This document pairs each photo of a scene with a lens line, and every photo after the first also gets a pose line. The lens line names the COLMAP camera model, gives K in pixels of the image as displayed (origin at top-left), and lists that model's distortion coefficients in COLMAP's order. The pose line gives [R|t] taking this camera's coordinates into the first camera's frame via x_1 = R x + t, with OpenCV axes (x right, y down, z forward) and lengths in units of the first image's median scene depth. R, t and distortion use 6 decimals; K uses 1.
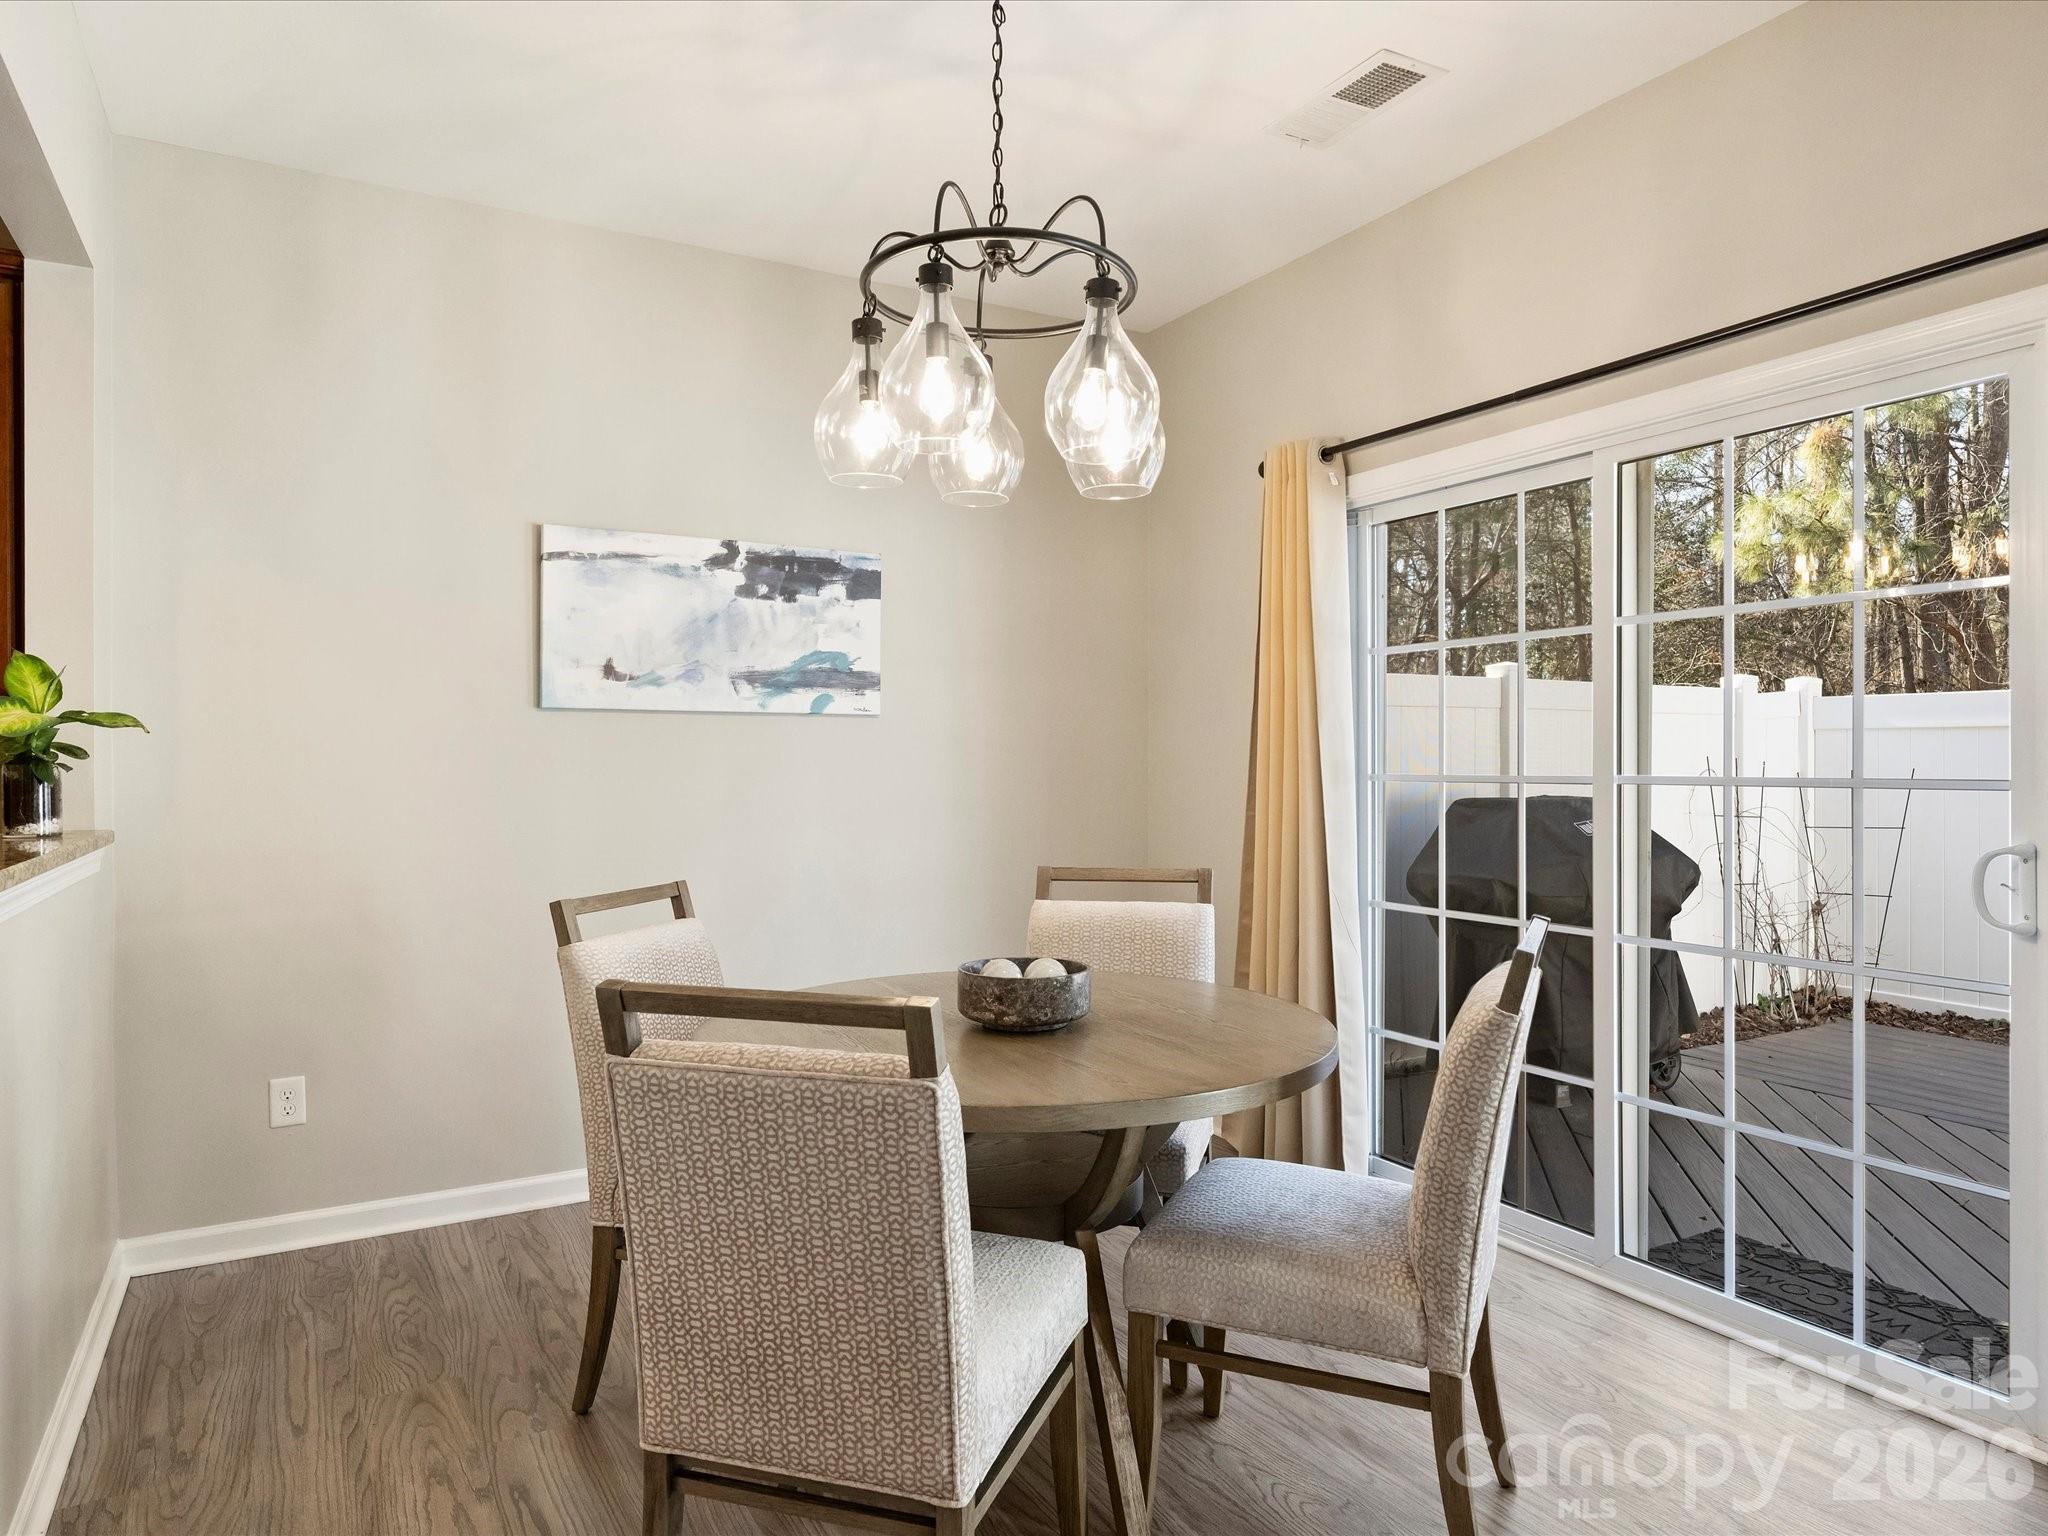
lens RADIAL K [[1268.0, 0, 997.2], [0, 1268.0, 776.8], [0, 0, 1]] dist [-0.011605, -0.001460]
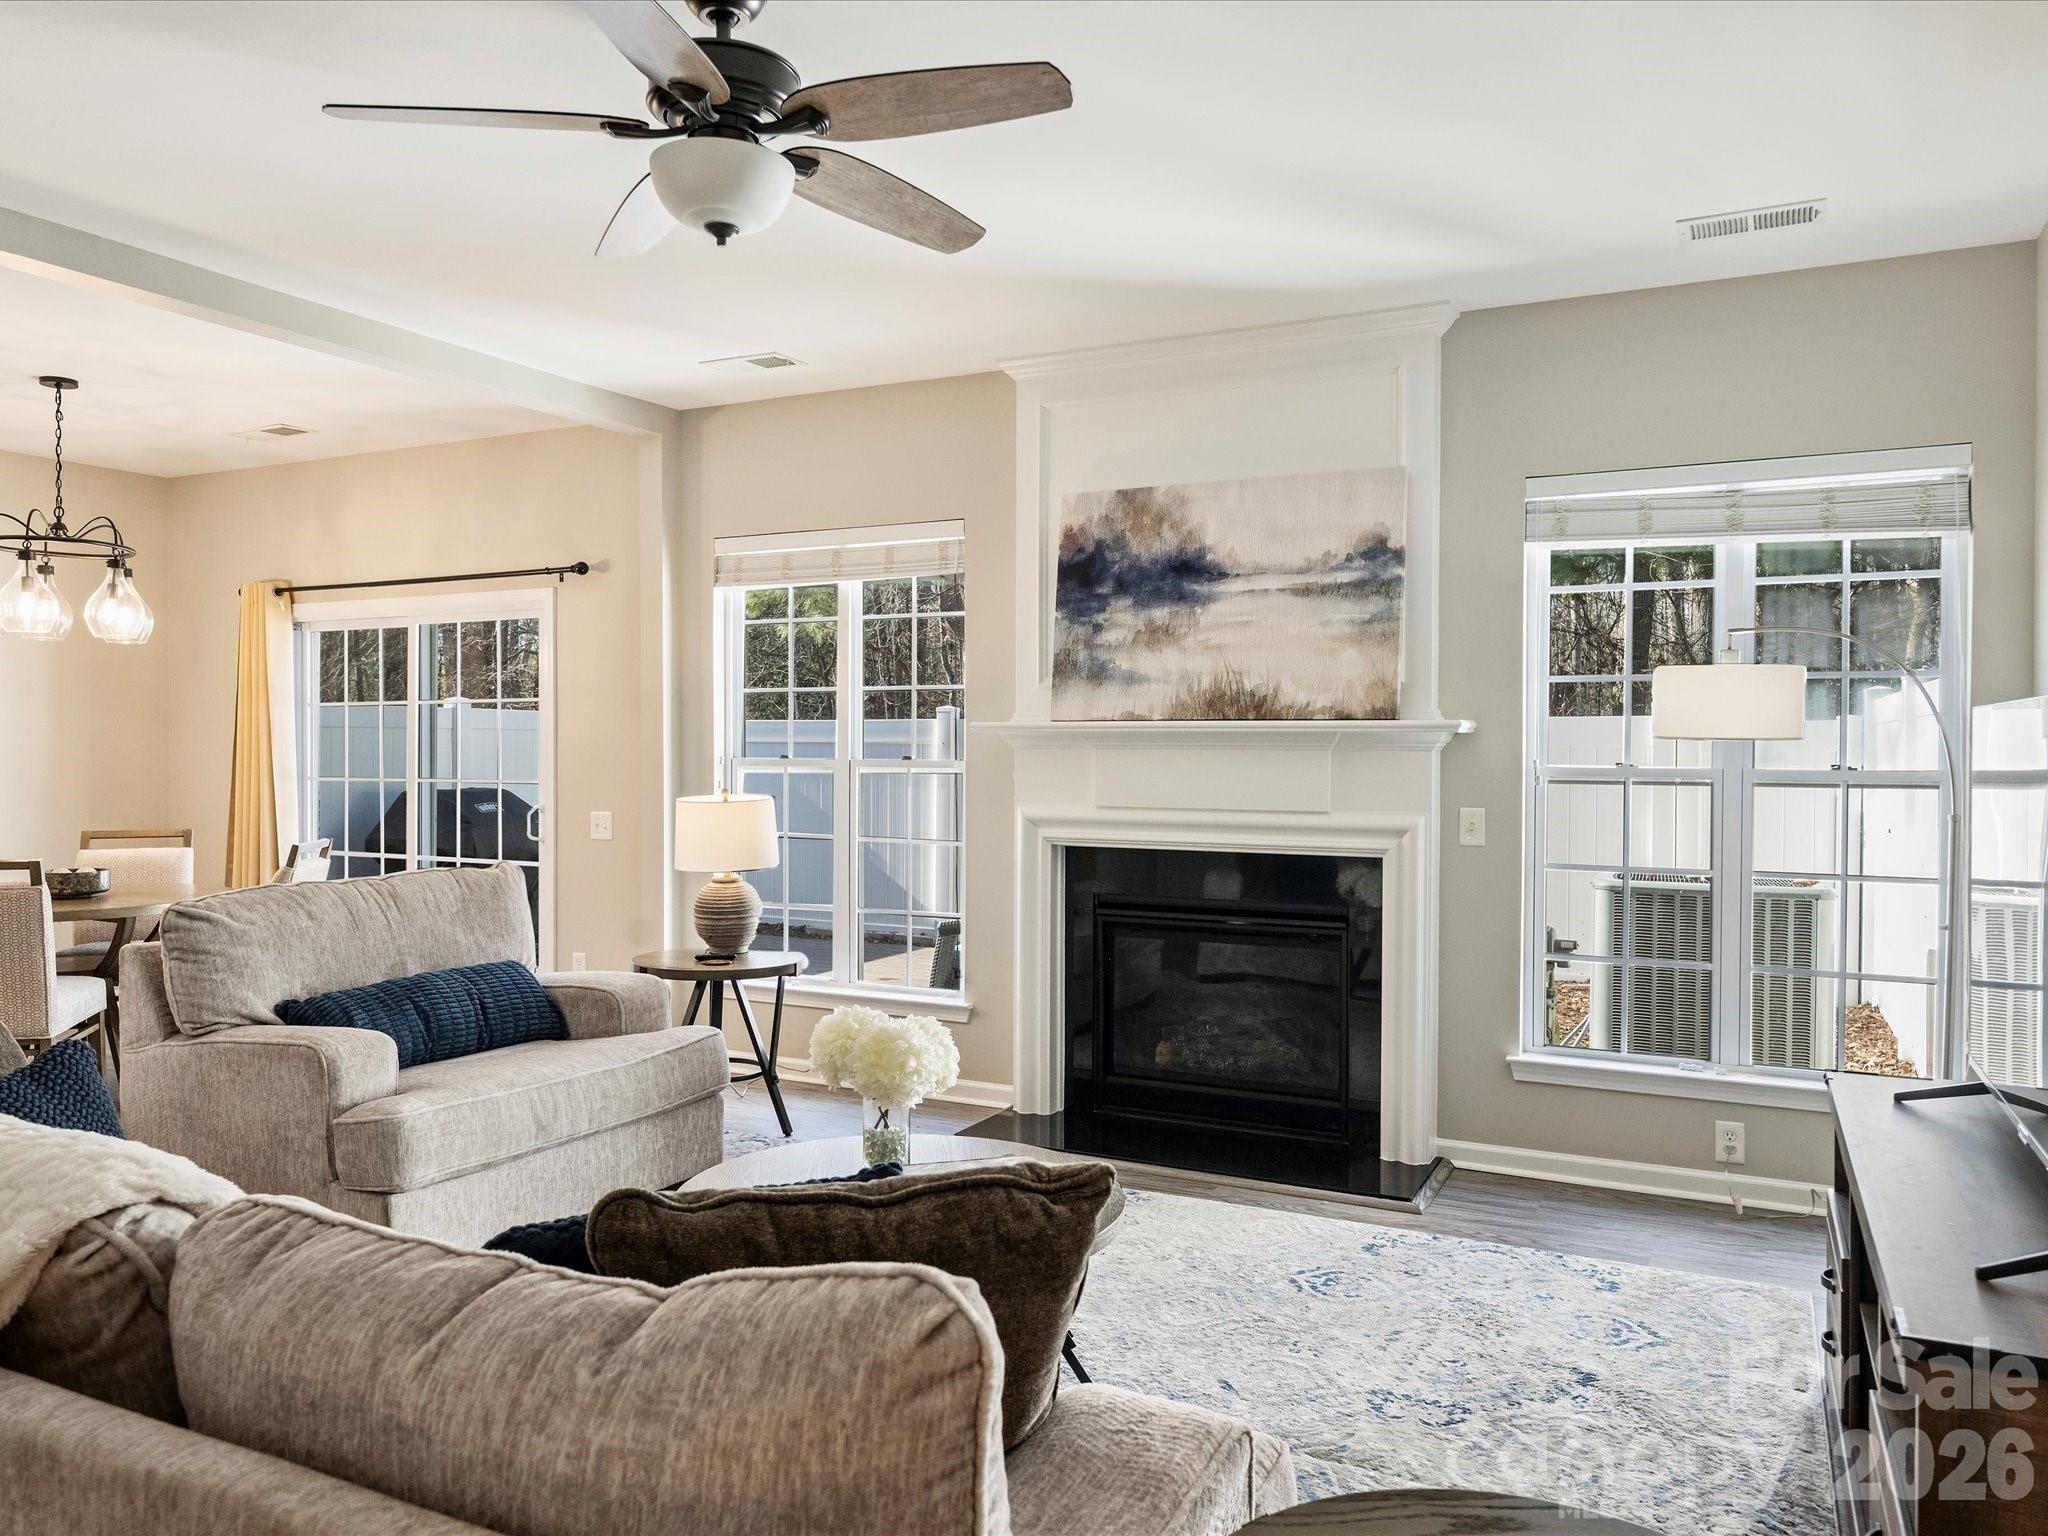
lens RADIAL K [[1460.8, 0, 1008.6], [0, 1460.8, 771.7], [0, 0, 1]] dist [-0.005056, 0.002149]
pose [[0.827676, -0.002941, 0.561199, -0.032819], [0.001200, 0.999993, 0.003470, -0.014491], [-0.561206, -0.002198, 0.827674, -1.161083]]
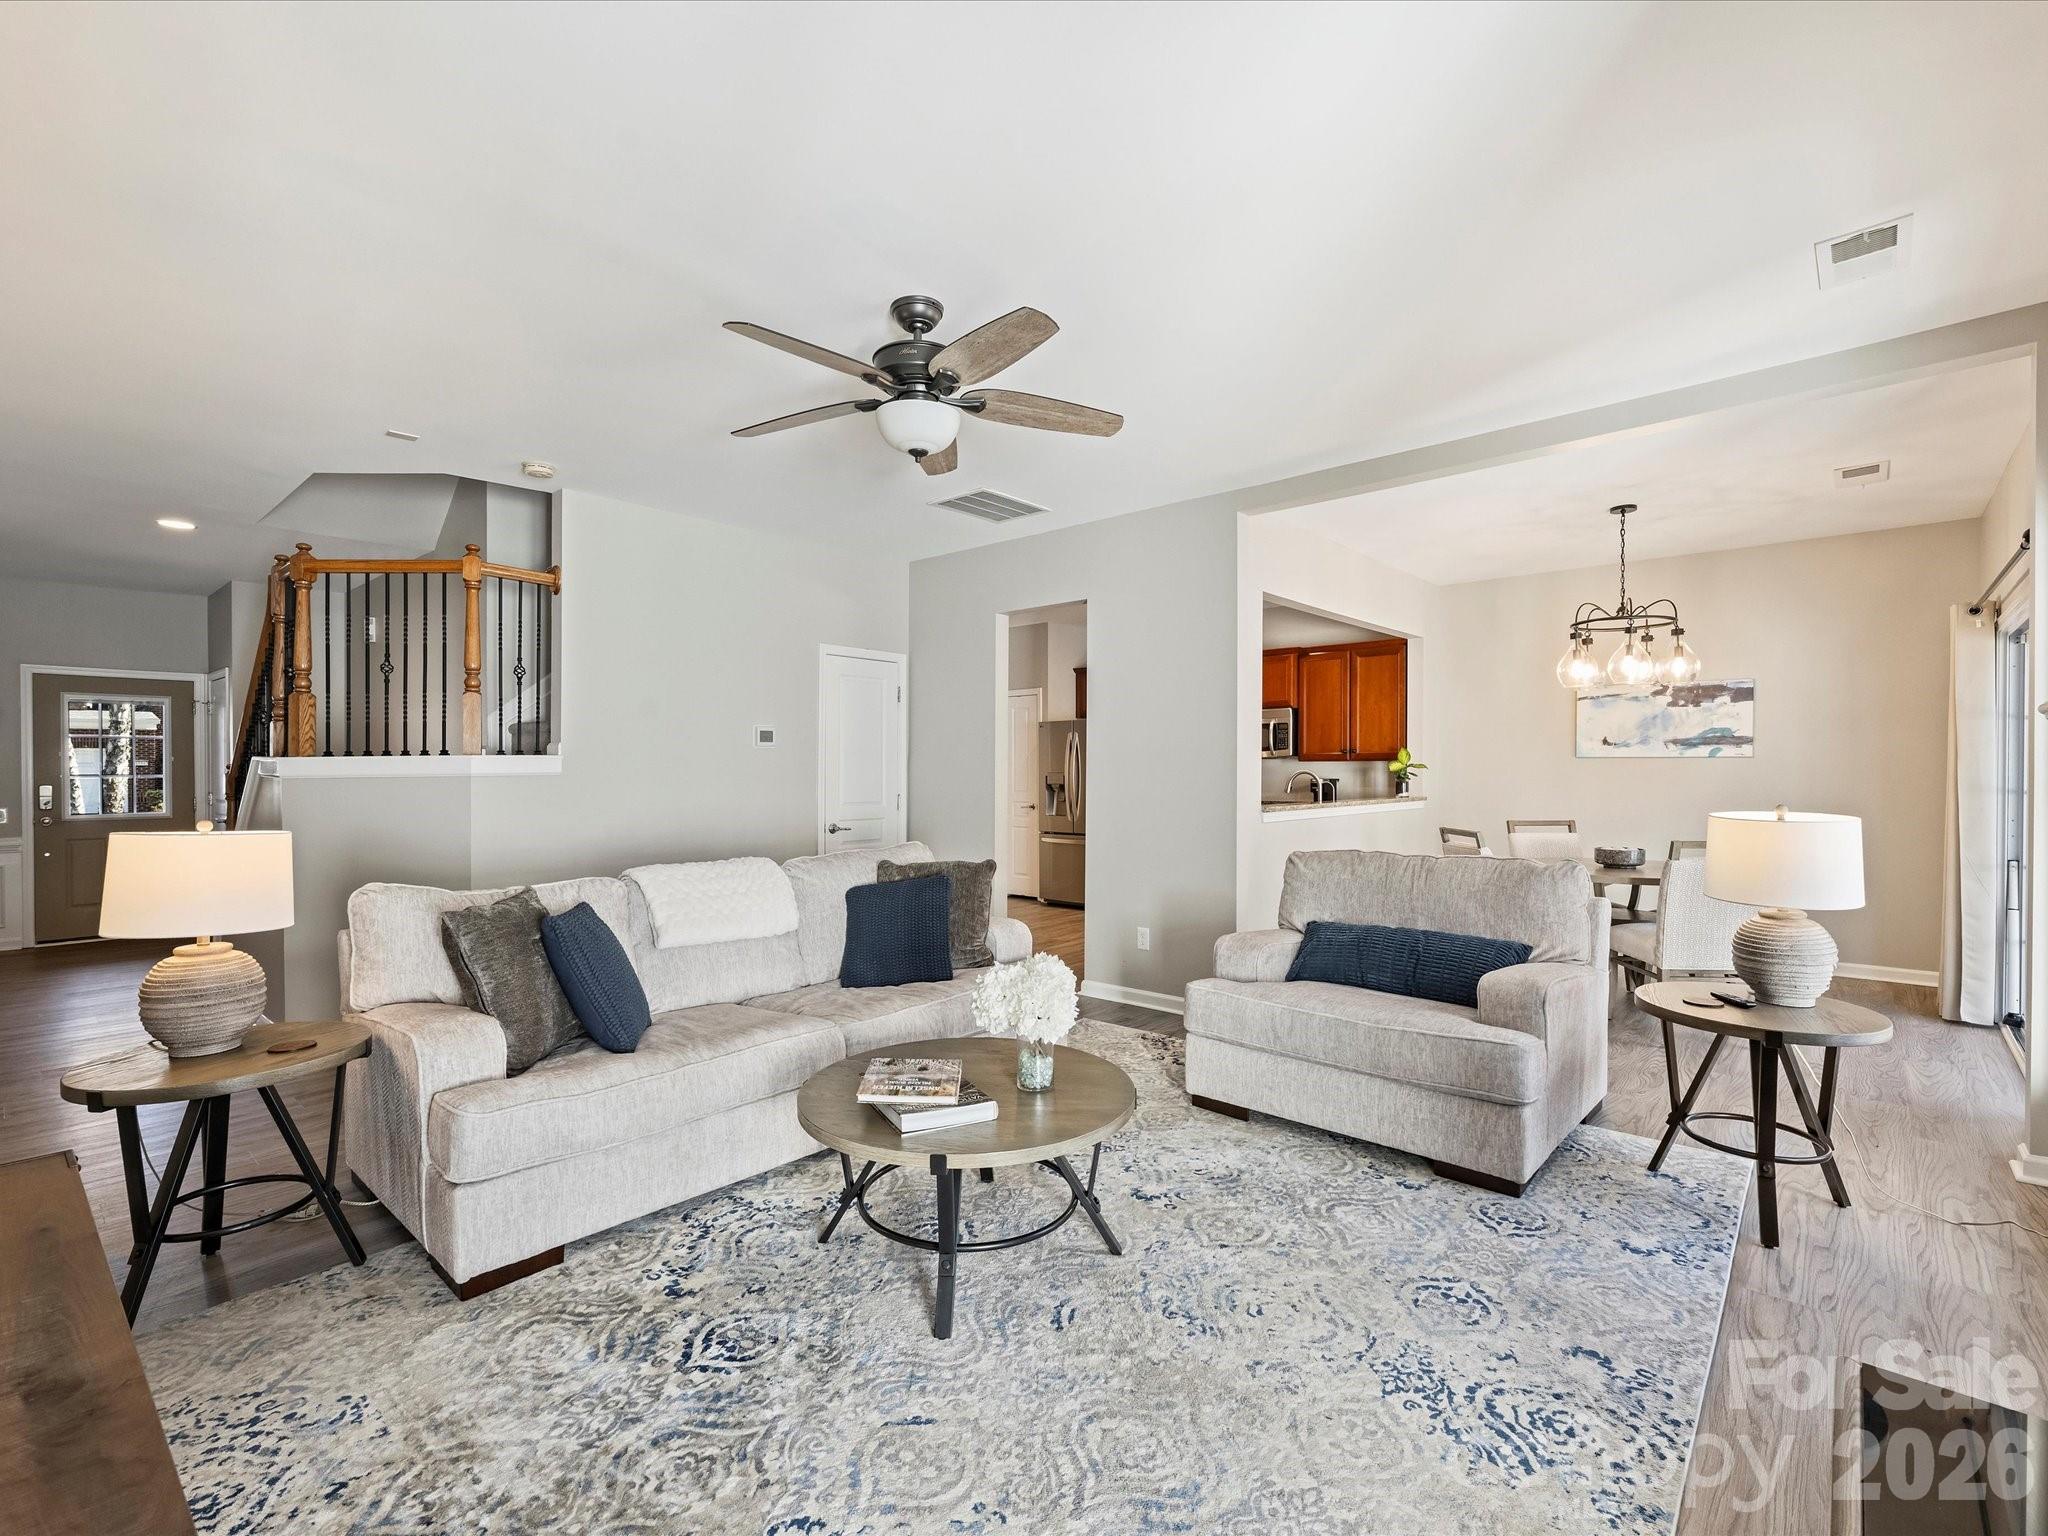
lens RADIAL K [[954.4, 0, 1036.9], [0, 954.4, 774.0], [0, 0, 1]] dist [-0.000636, -0.001387]
pose [[0.349448, 0.006826, -0.936931, 1.020908], [-0.010269, 0.999941, 0.003455, -0.014713], [0.936899, 0.008414, 0.349498, -0.677627]]
